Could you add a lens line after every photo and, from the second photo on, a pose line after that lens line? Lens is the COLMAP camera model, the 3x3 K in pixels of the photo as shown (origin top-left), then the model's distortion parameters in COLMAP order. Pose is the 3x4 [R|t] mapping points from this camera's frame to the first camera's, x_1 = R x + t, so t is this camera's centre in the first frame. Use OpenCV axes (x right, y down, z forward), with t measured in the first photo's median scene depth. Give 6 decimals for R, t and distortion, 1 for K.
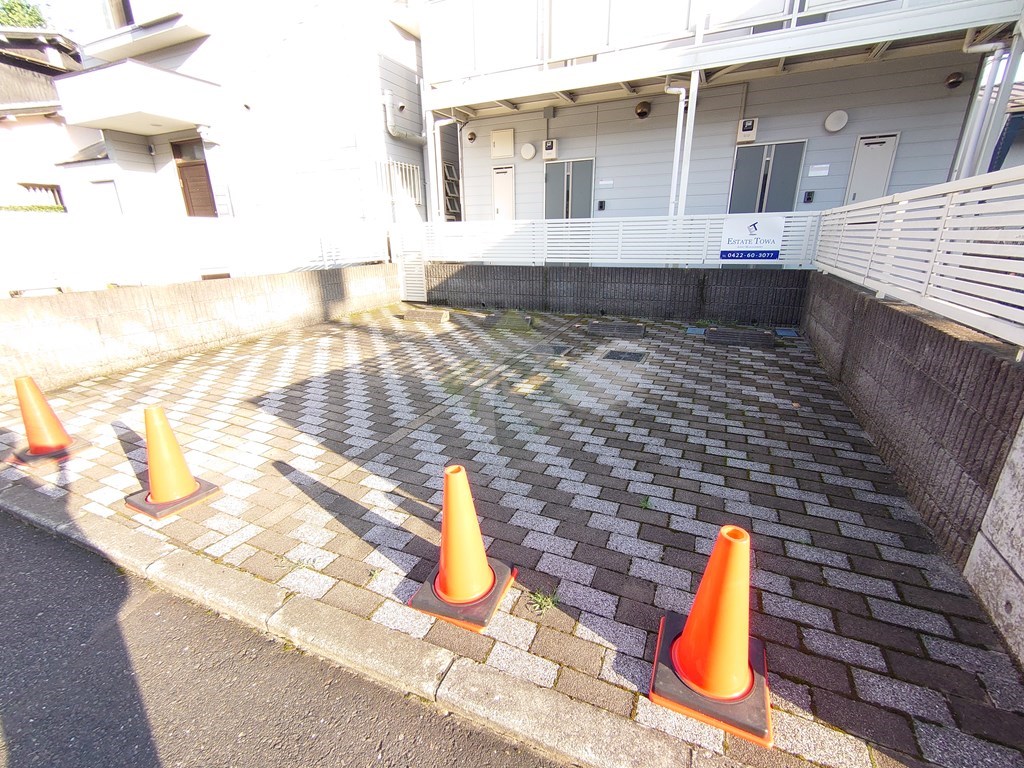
lens RADIAL K [[450.7, 0, 516.3], [0, 450.7, 387.0], [0, 0, 1]] dist [0.004470, 0.002144]
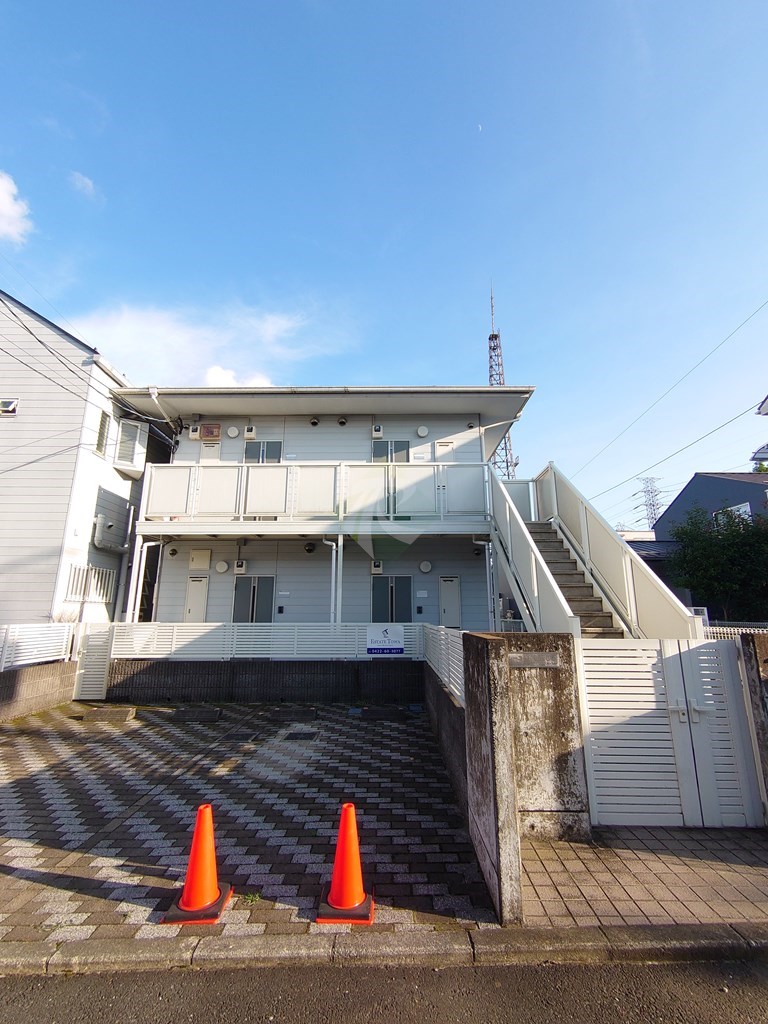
lens RADIAL K [[450.7, 0, 387.2], [0, 450.7, 511.3], [0, 0, 1]] dist [0.004470, 0.002144]
pose [[0.916509, 0.099061, 0.387553, -0.108396], [0.118950, 0.857531, -0.500490, 0.061453], [-0.381918, 0.504804, 0.774152, -0.464564]]
